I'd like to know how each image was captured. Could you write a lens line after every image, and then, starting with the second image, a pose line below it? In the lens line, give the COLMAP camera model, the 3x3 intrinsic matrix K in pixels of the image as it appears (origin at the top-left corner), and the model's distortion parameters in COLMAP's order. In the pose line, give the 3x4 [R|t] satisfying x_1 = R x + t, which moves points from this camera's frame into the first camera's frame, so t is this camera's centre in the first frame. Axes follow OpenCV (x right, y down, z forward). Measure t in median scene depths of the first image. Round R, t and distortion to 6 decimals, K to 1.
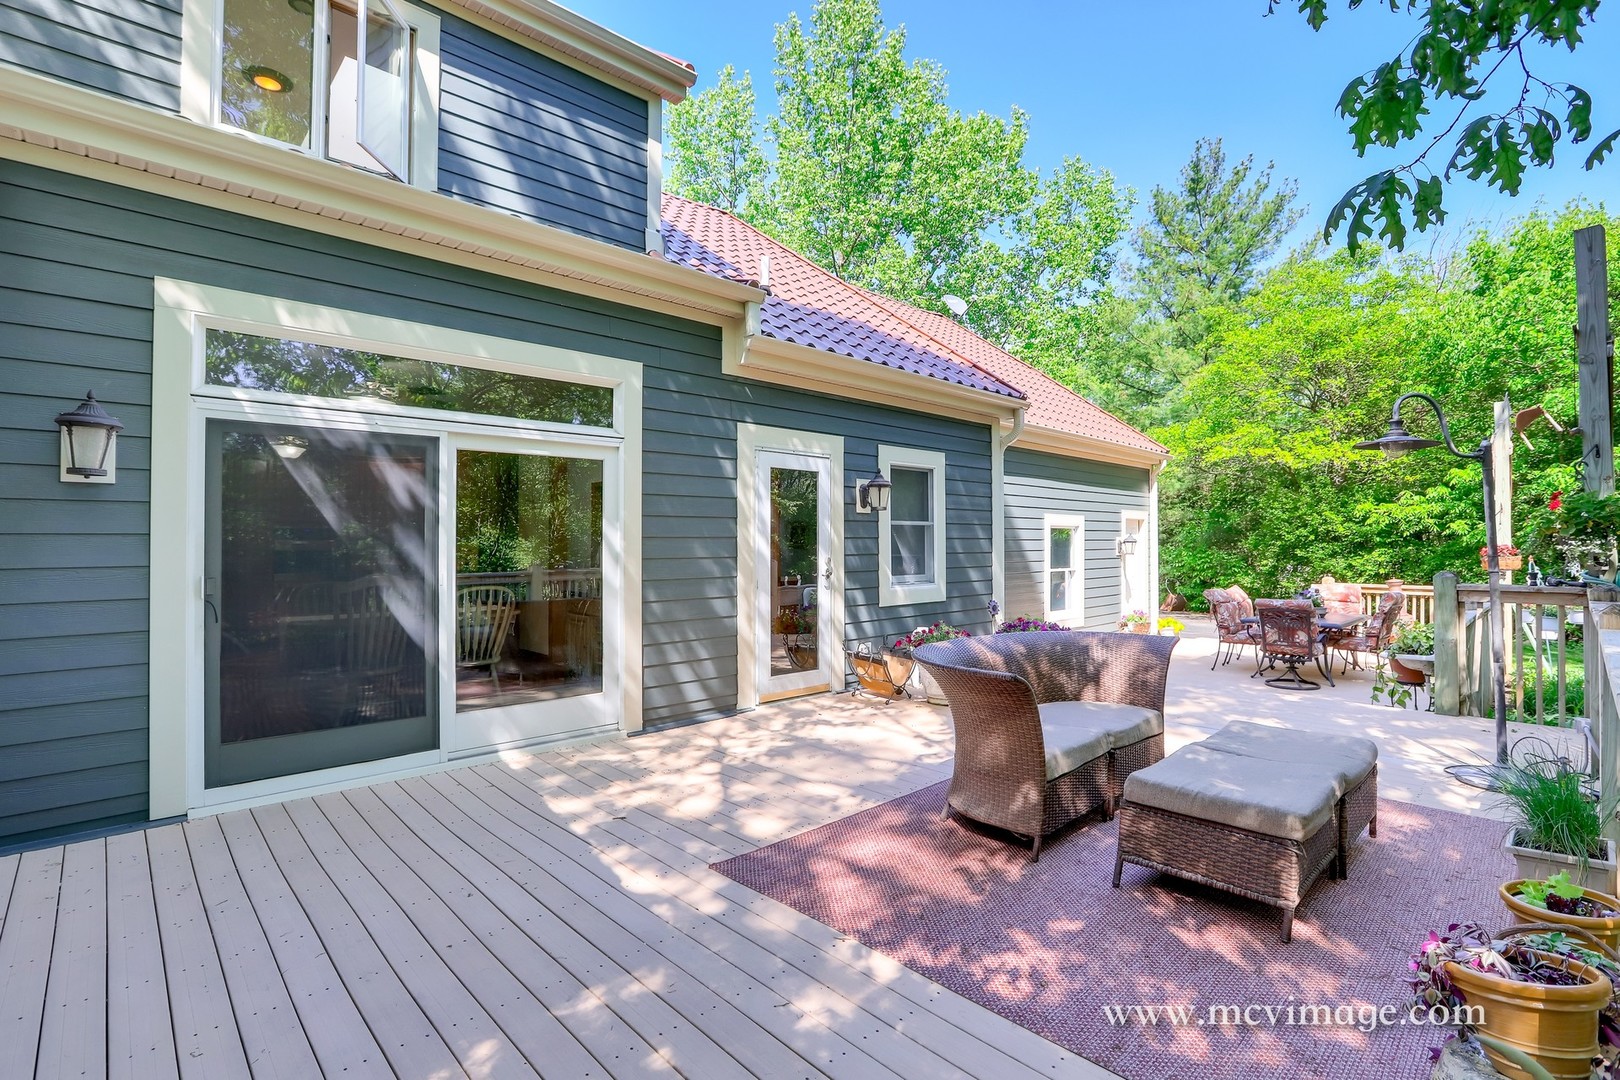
lens RADIAL K [[766.8, 0, 810.0], [0, 766.8, 540.0], [0, 0, 1]] dist [-0.029653, 0.000559]
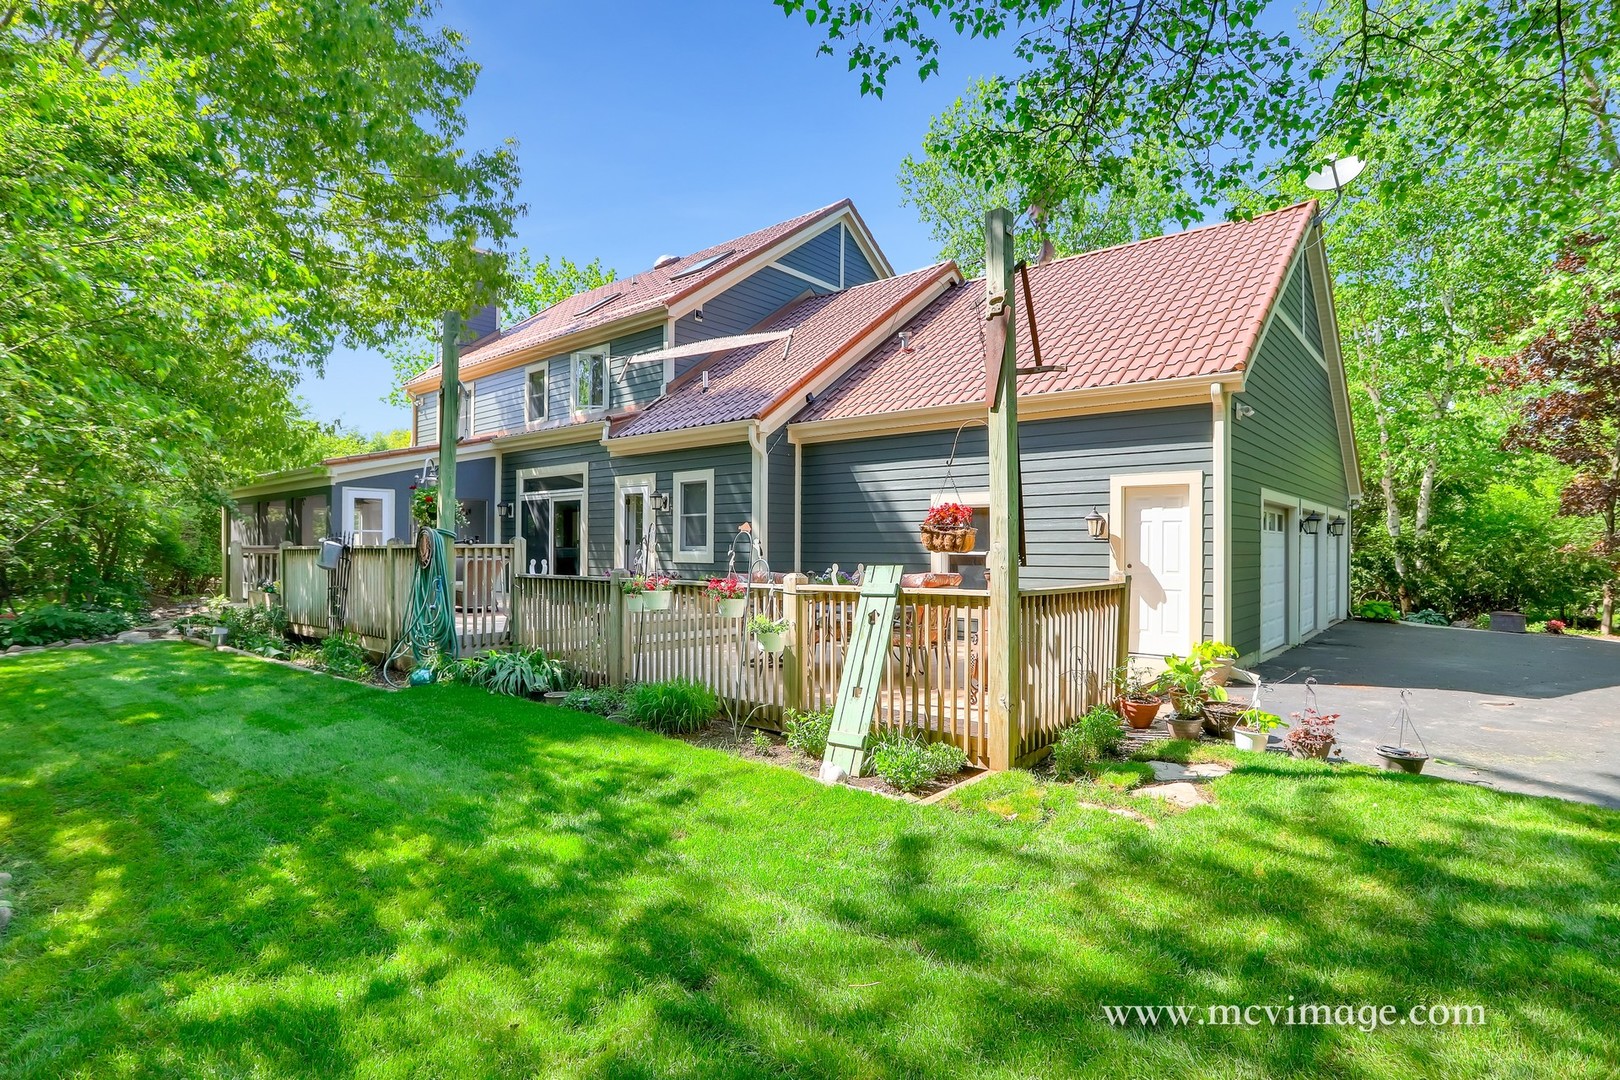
lens RADIAL K [[766.8, 0, 810.0], [0, 766.8, 540.0], [0, 0, 1]] dist [-0.029653, 0.000559]
pose [[0.113448, -0.010419, -0.993489, 2.067020], [-0.000842, 0.999944, -0.010583, 0.056649], [0.993544, 0.002038, 0.113433, 1.202381]]
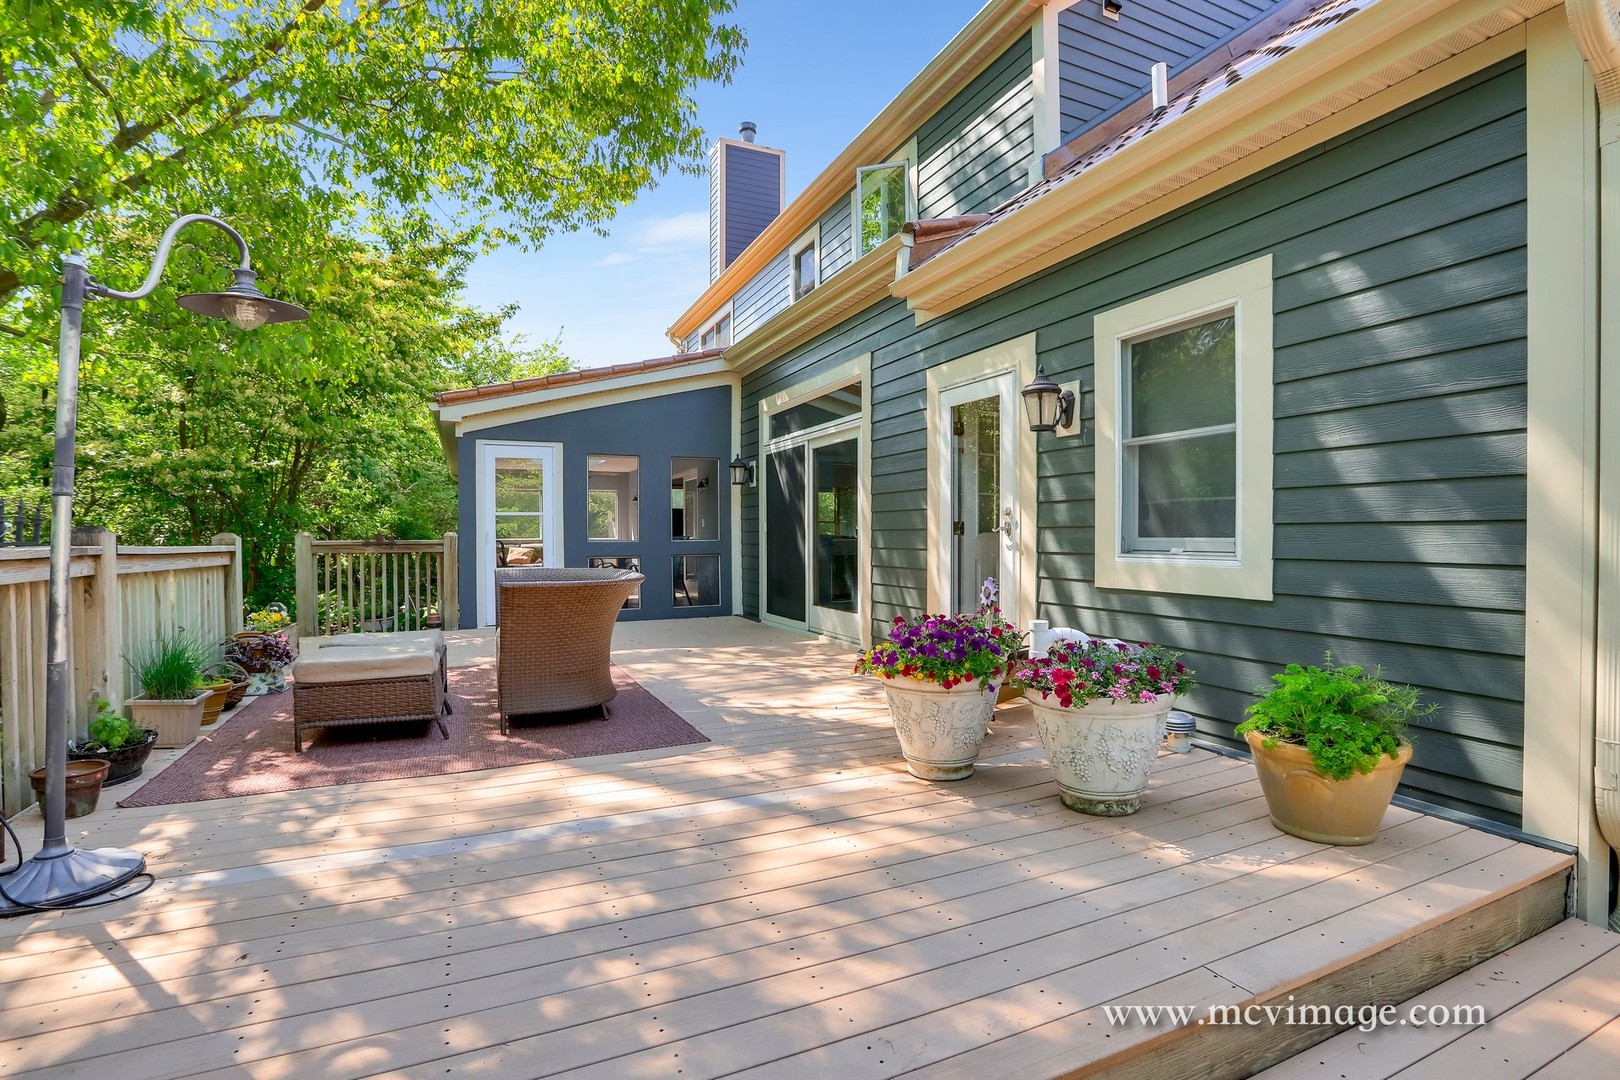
lens RADIAL K [[752.9, 0, 791.5], [0, 752.9, 548.1], [0, 0, 1]] dist [-0.032819, 0.000152]
pose [[-0.330149, 0.022423, -0.943663, 0.778664], [0.012384, 0.999735, 0.019423, 0.045692], [0.943848, -0.005274, -0.330339, 1.043582]]
